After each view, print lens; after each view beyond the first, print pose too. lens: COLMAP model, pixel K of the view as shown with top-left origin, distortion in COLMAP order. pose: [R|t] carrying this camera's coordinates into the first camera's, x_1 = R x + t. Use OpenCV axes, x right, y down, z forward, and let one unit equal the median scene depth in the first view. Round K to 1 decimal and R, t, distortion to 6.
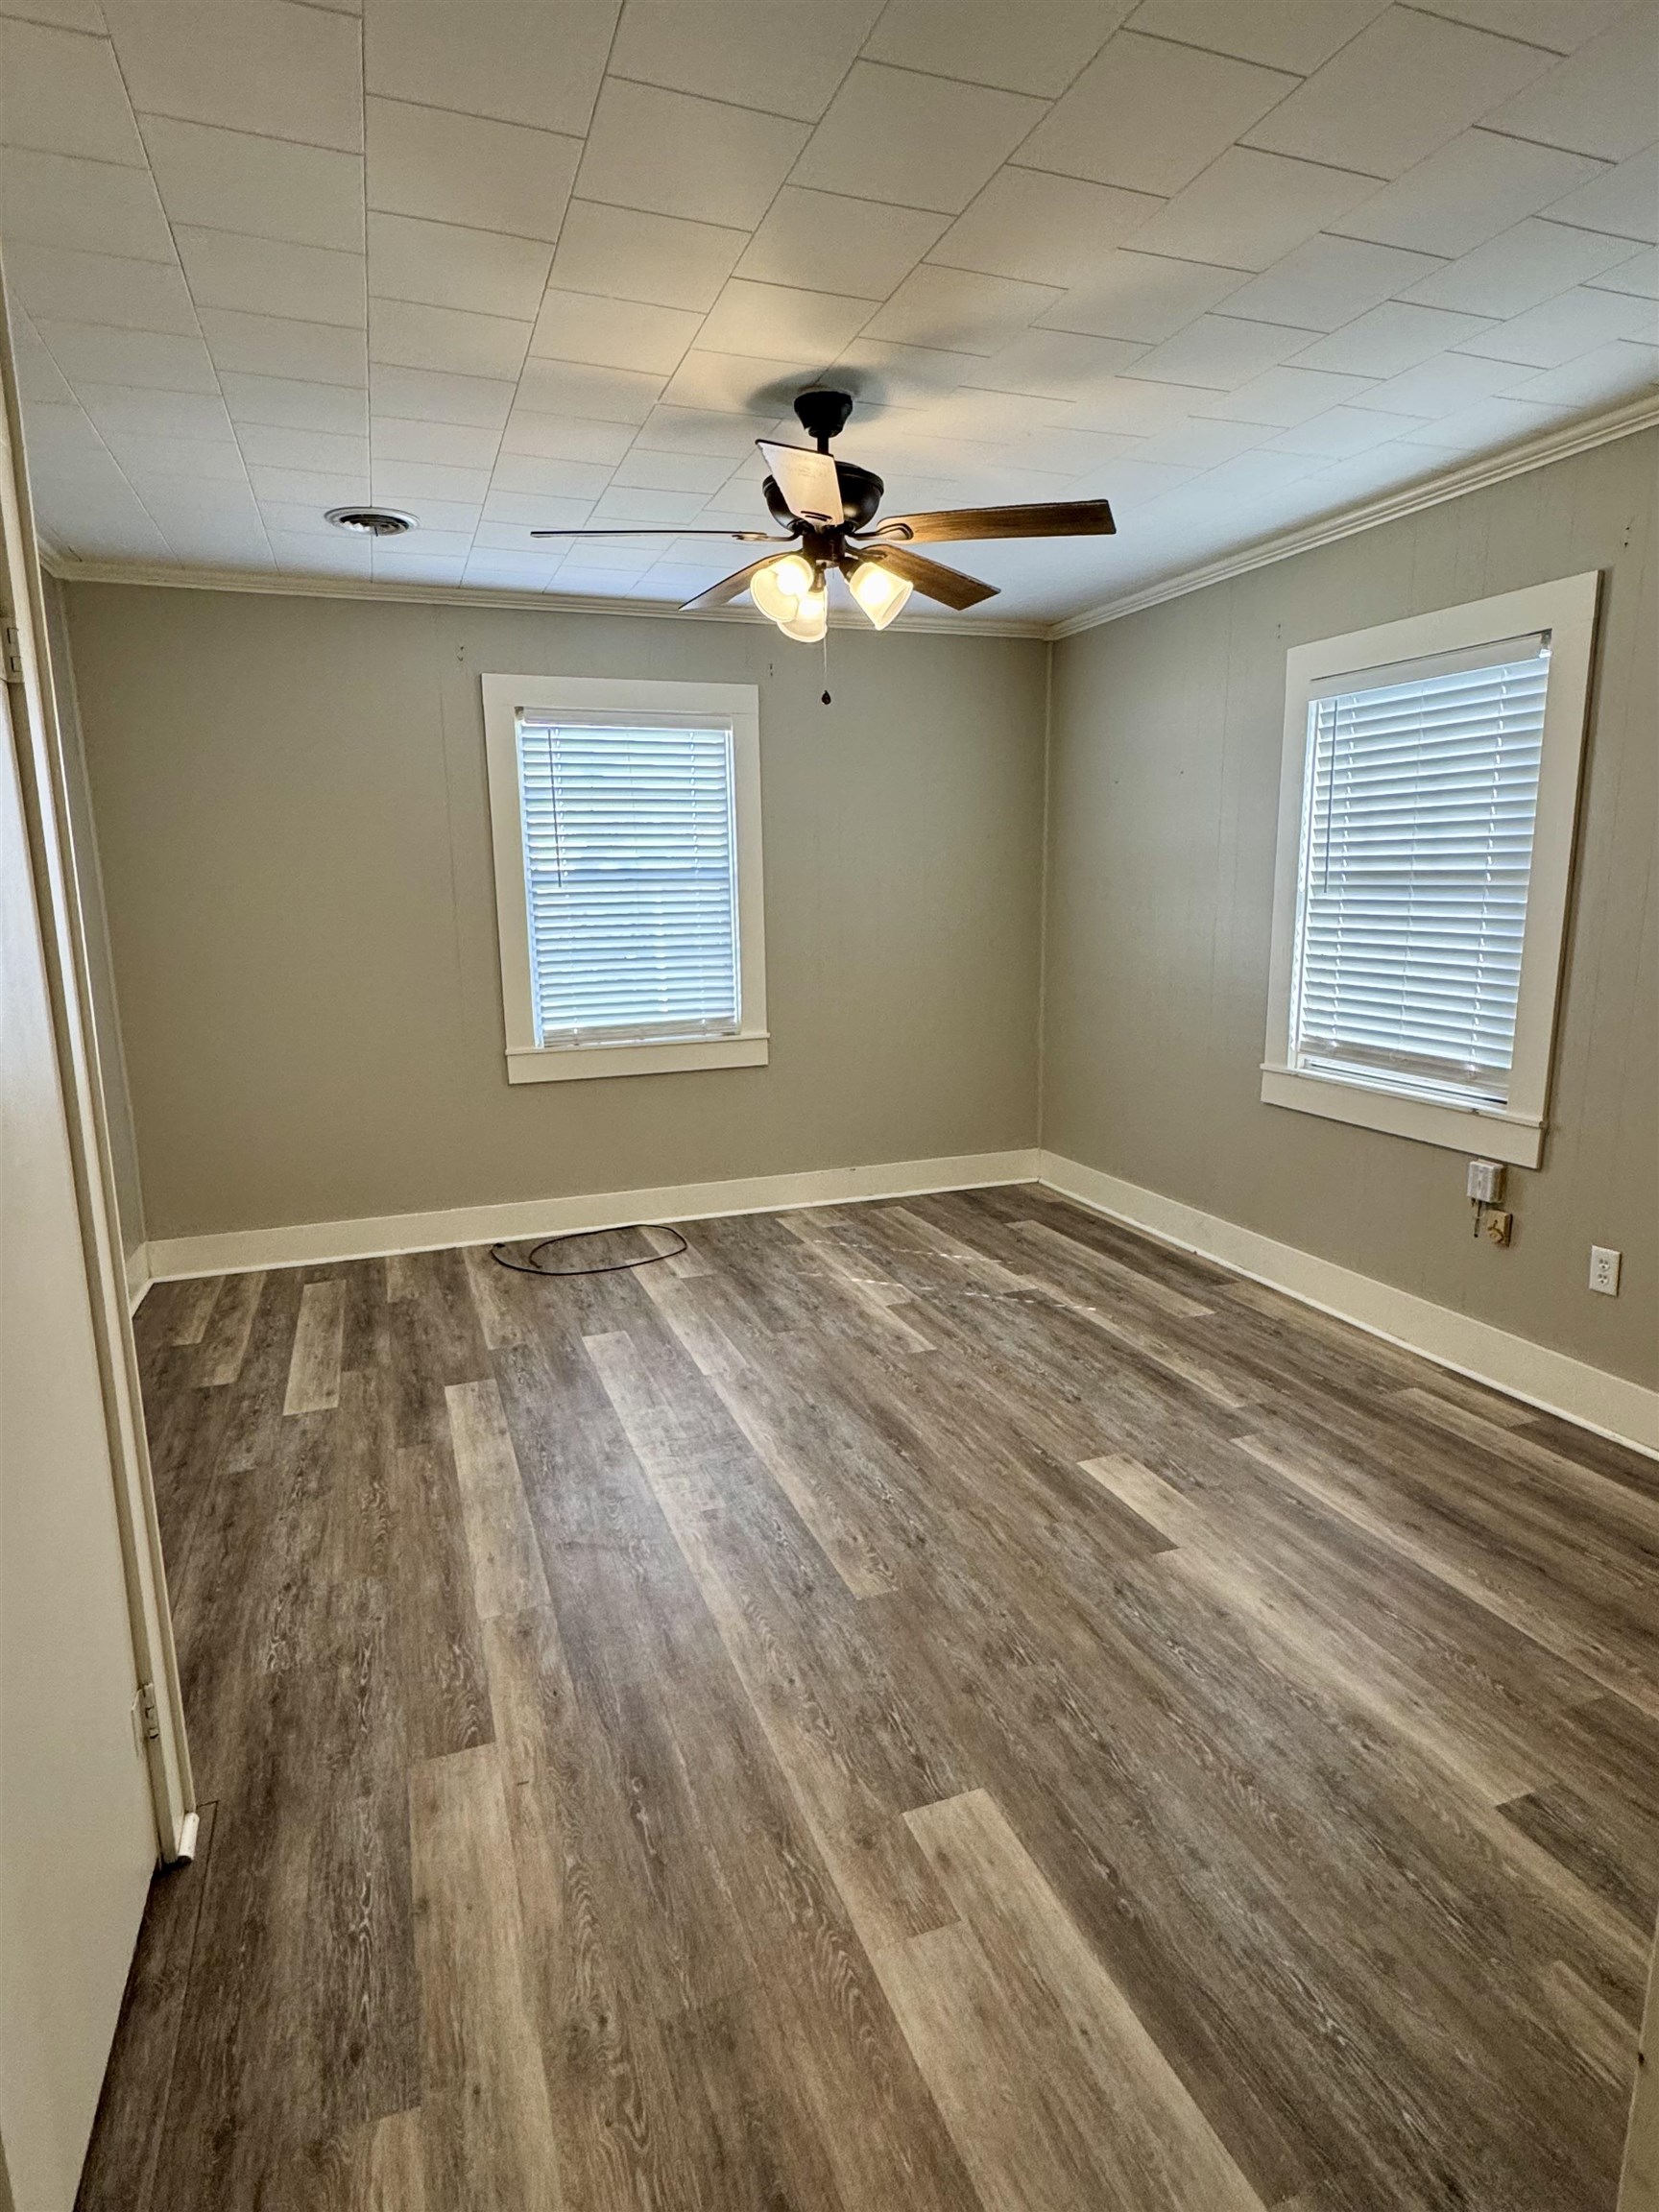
lens RADIAL K [[1178.0, 0, 816.0], [0, 1178.0, 1102.8], [0, 0, 1]] dist [-0.004234, 0.002615]
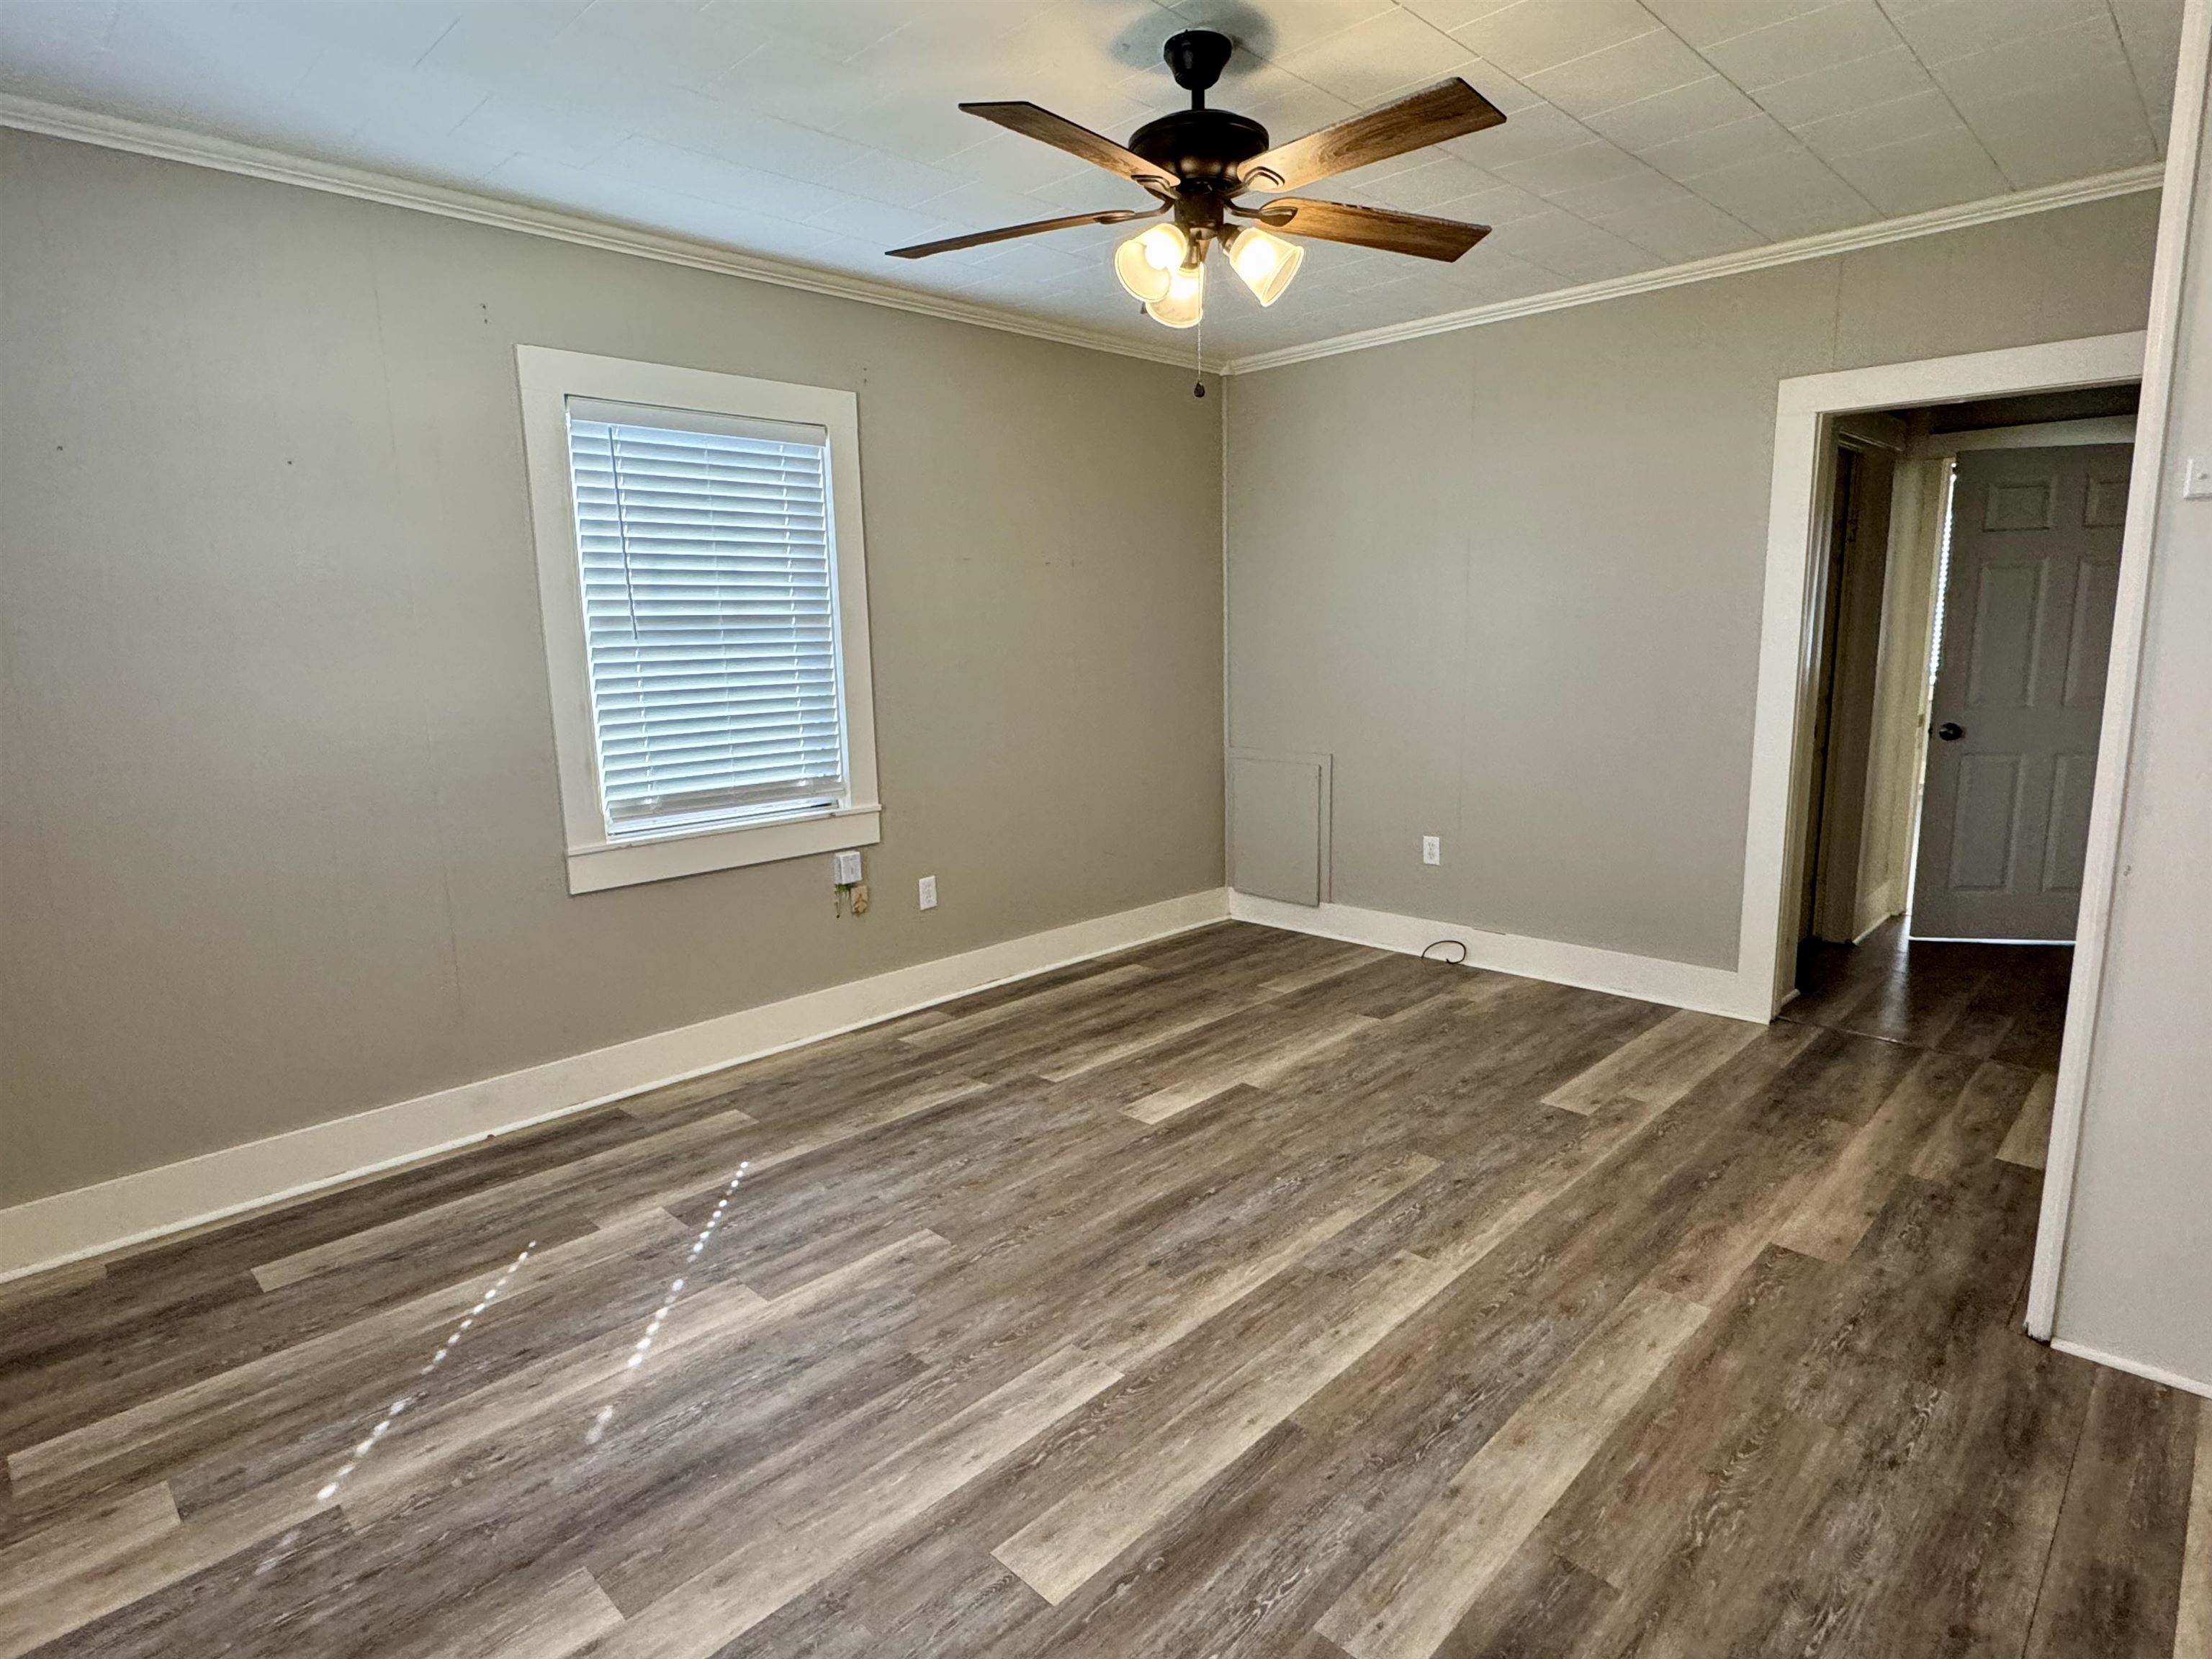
lens RADIAL K [[1178.0, 0, 1116.0], [0, 1178.0, 829.3], [0, 0, 1]] dist [-0.004234, 0.002615]
pose [[-0.423067, -0.136600, 0.895743, -0.601085], [0.195346, 0.951573, 0.237378, -0.194069], [-0.884791, 0.275406, -0.375895, 1.124142]]
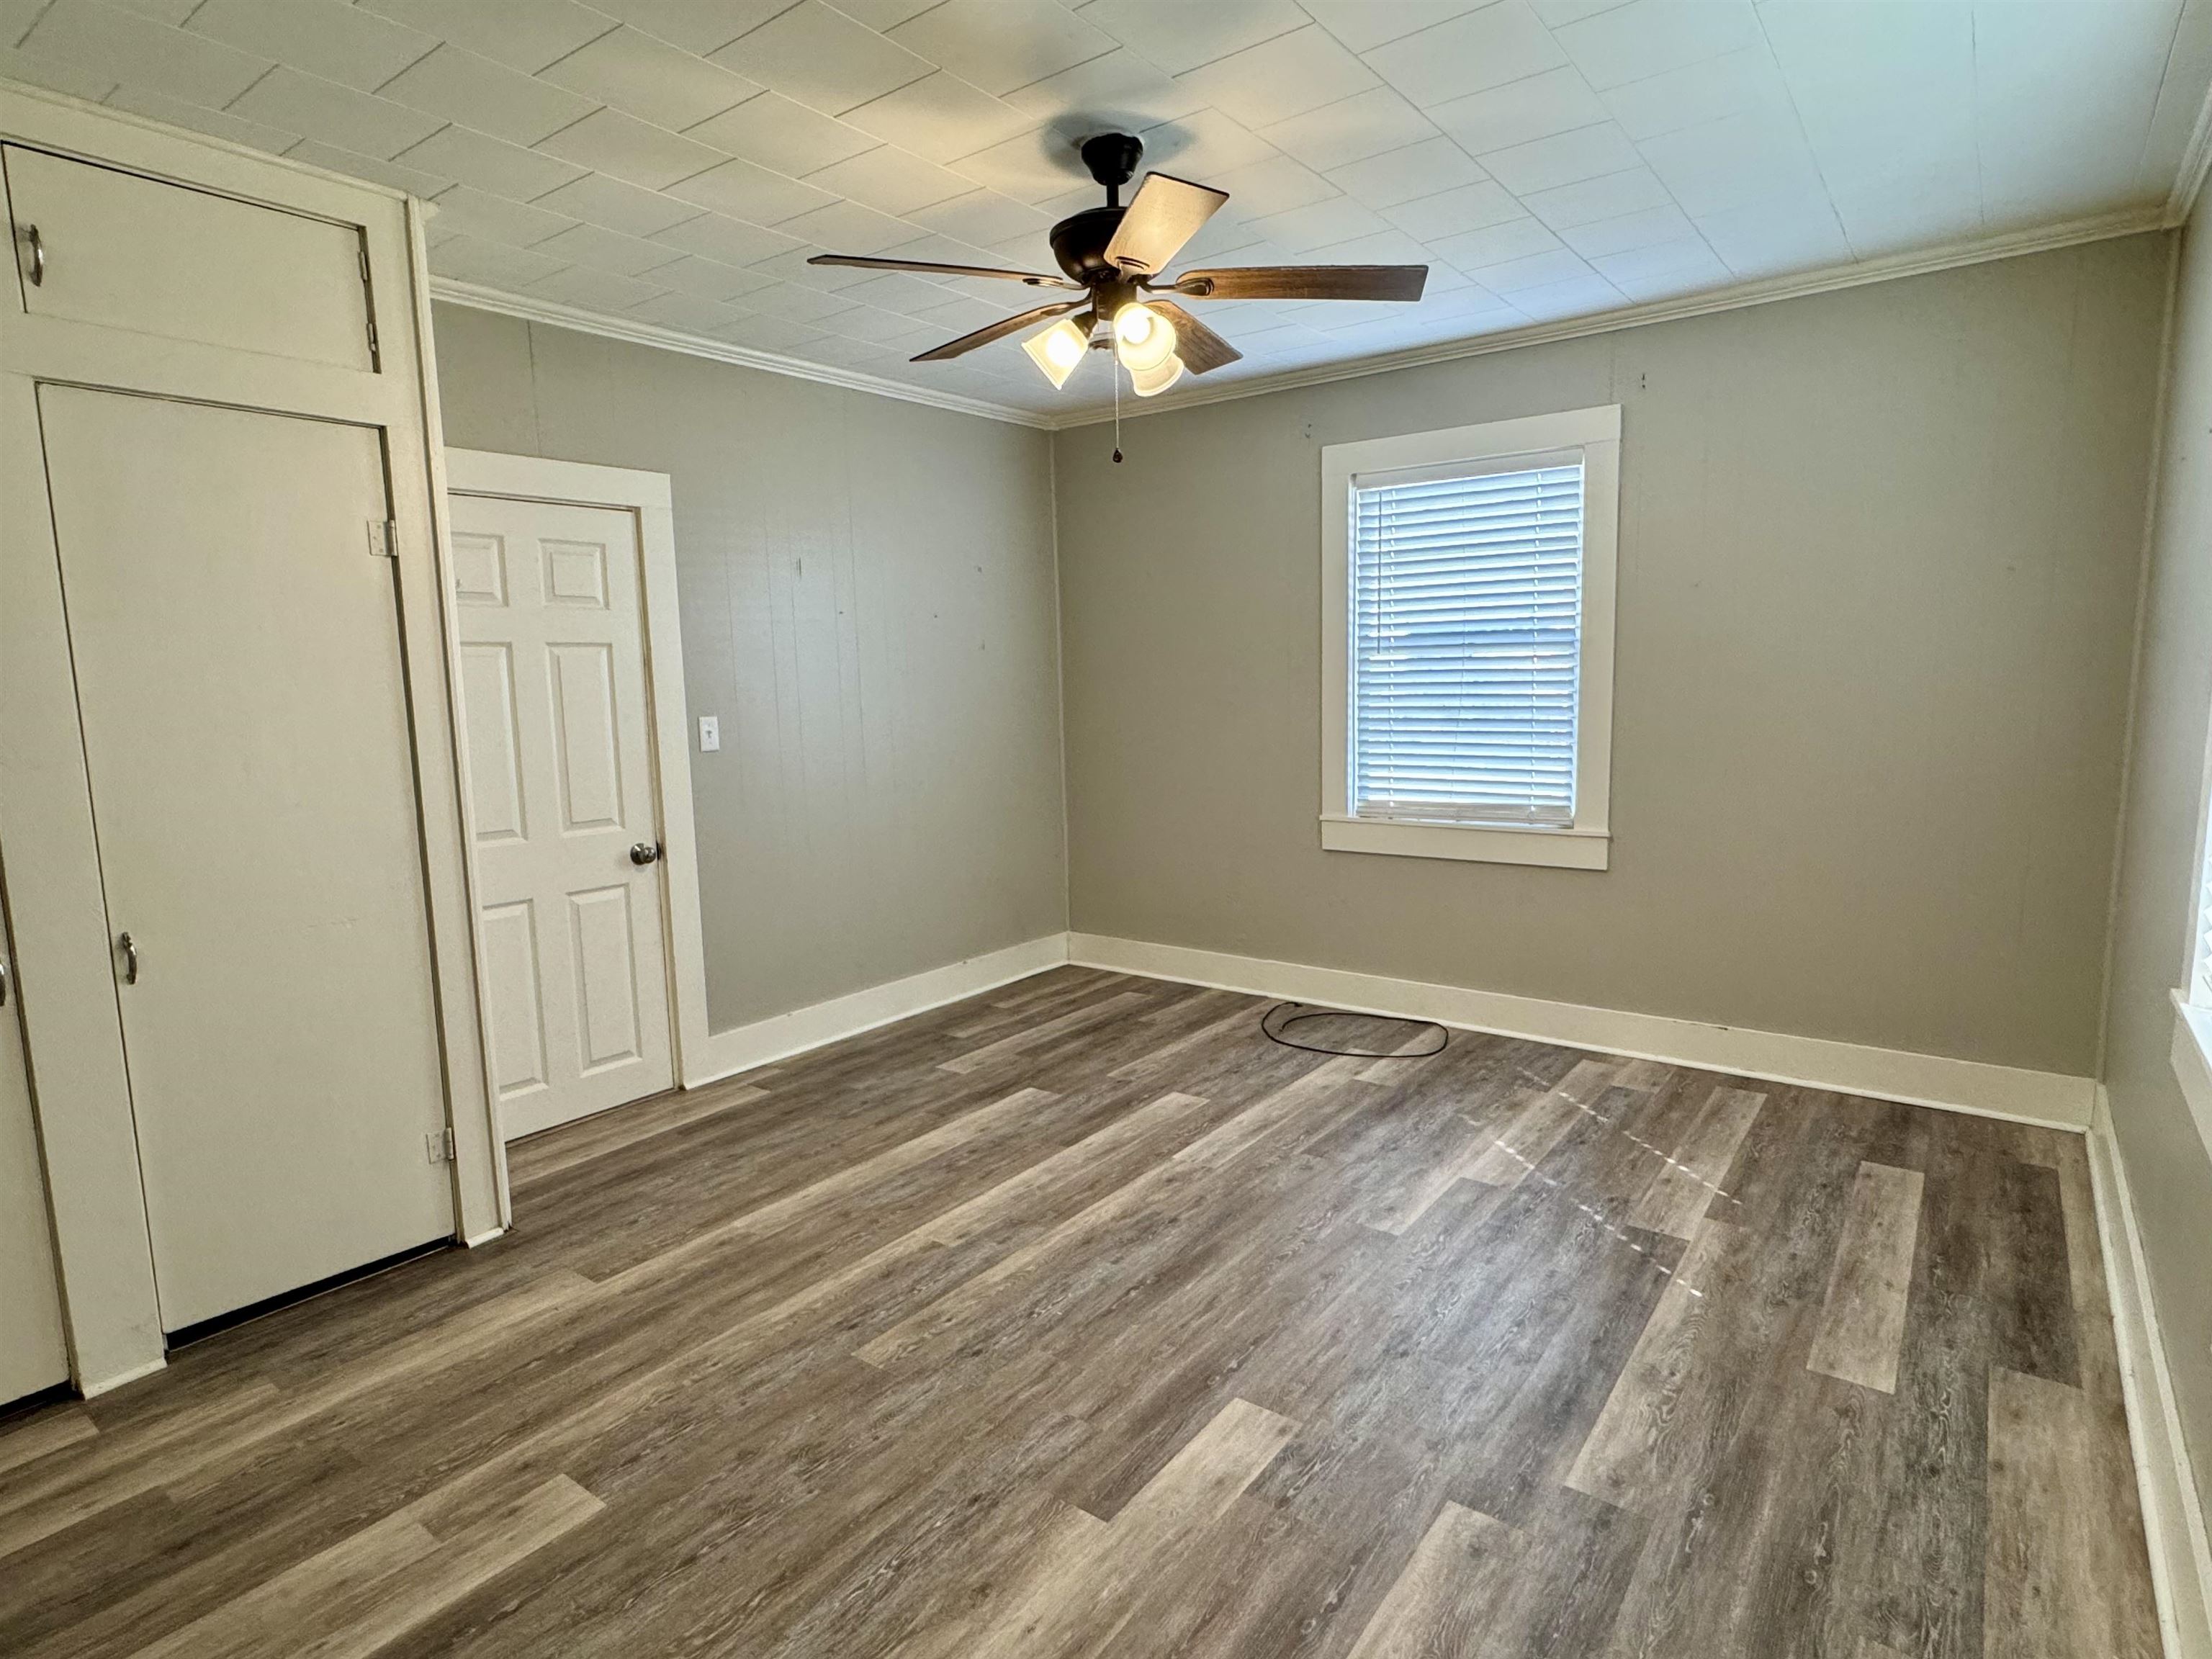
lens RADIAL K [[1178.0, 0, 1116.8], [0, 1178.0, 833.0], [0, 0, 1]] dist [-0.004234, 0.002615]
pose [[0.544654, 0.117342, -0.830411, 0.632742], [-0.140459, 0.988941, 0.047618, -0.069801], [0.826815, 0.090703, 0.555113, 0.387485]]
